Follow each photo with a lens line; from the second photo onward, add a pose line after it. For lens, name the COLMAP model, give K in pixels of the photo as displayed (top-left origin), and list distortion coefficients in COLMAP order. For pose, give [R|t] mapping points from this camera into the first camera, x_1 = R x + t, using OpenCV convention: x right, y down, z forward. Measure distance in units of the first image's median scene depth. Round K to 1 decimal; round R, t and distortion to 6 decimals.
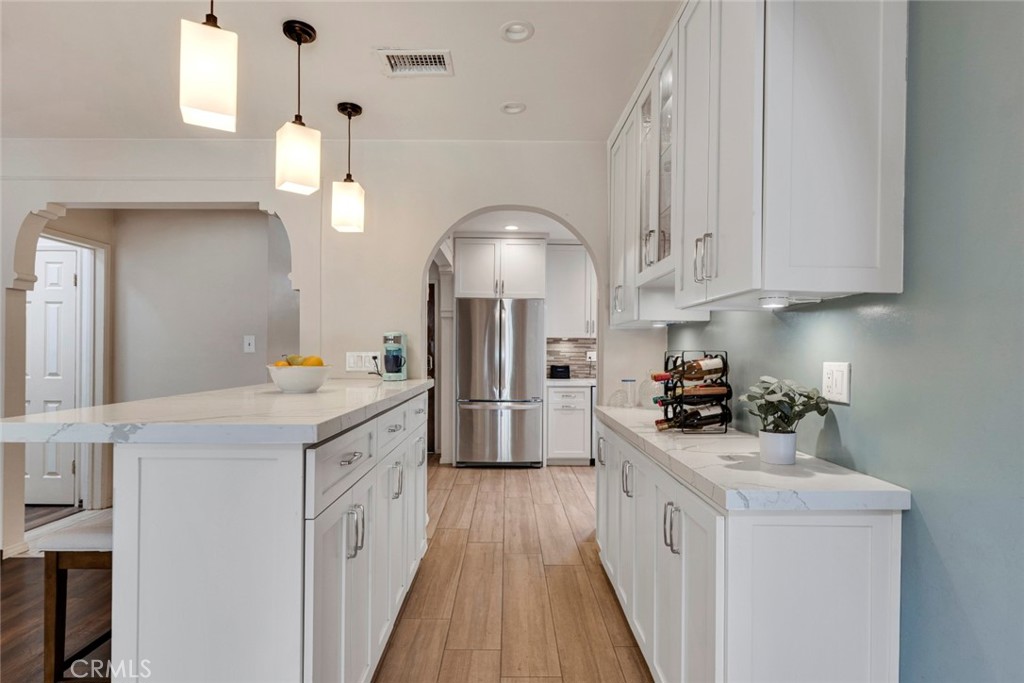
lens RADIAL K [[463.8, 0, 512.5], [0, 463.8, 344.9], [0, 0, 1]] dist [0.000853, 0.000197]
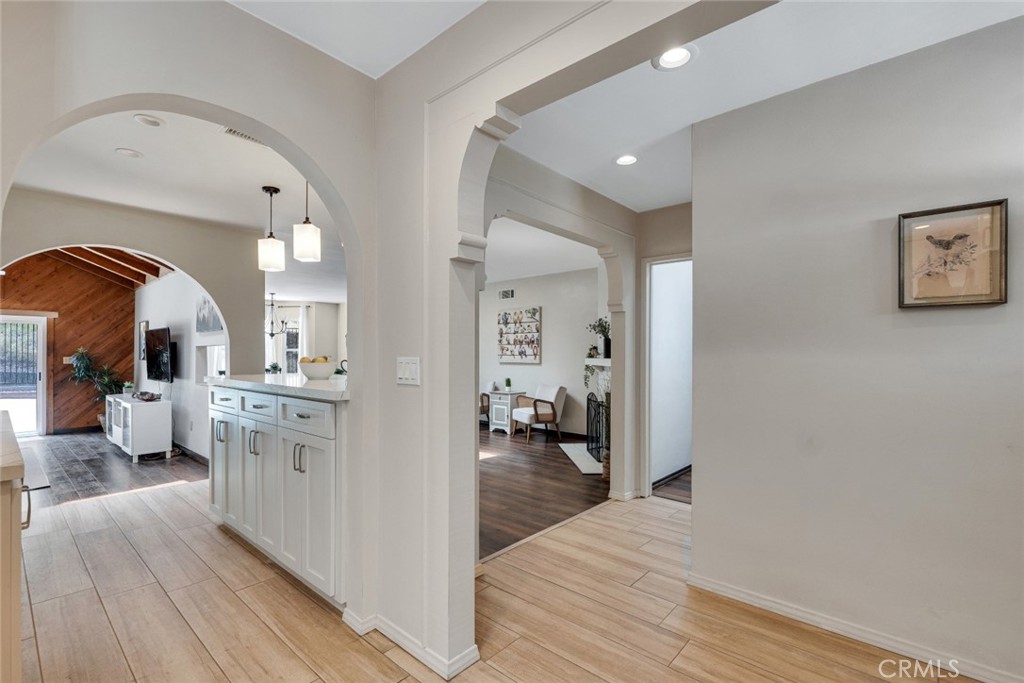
lens RADIAL K [[463.8, 0, 512.2], [0, 463.8, 349.3], [0, 0, 1]] dist [0.000853, 0.000197]
pose [[-0.660352, -0.006503, -0.750928, 0.243392], [-0.000589, 0.999967, -0.008142, 0.012752], [0.750956, -0.004934, -0.660333, 2.040896]]
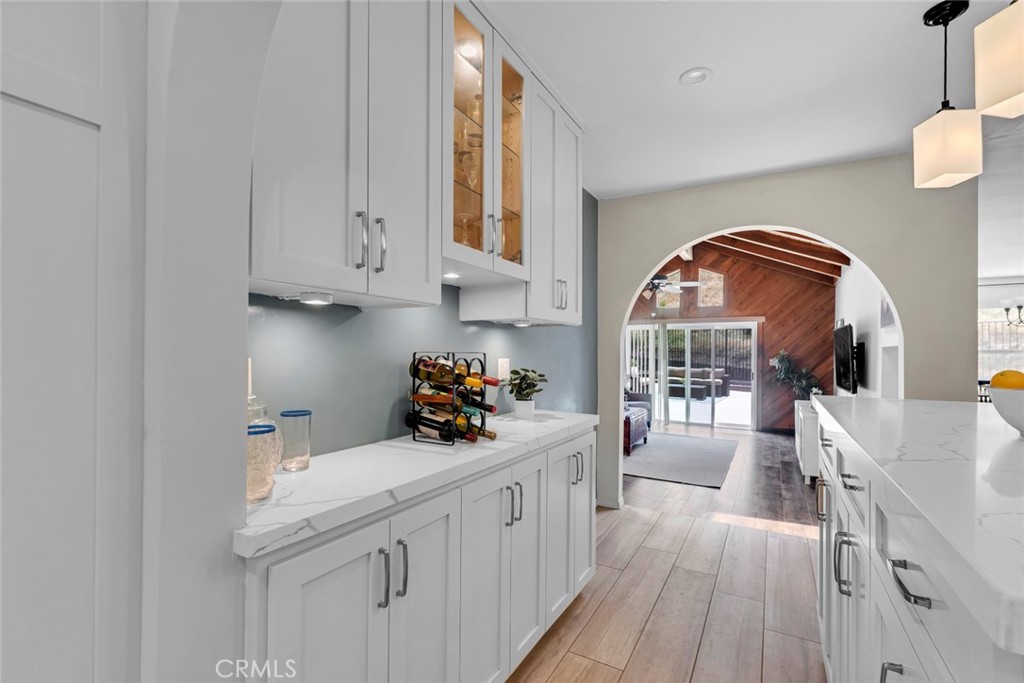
lens RADIAL K [[463.8, 0, 512.2], [0, 463.8, 350.3], [0, 0, 1]] dist [0.000853, 0.000197]
pose [[-0.873519, -0.008471, 0.486716, -0.123419], [-0.012047, 0.999919, -0.004218, 0.015742], [-0.486640, -0.009548, -0.873550, 1.422336]]
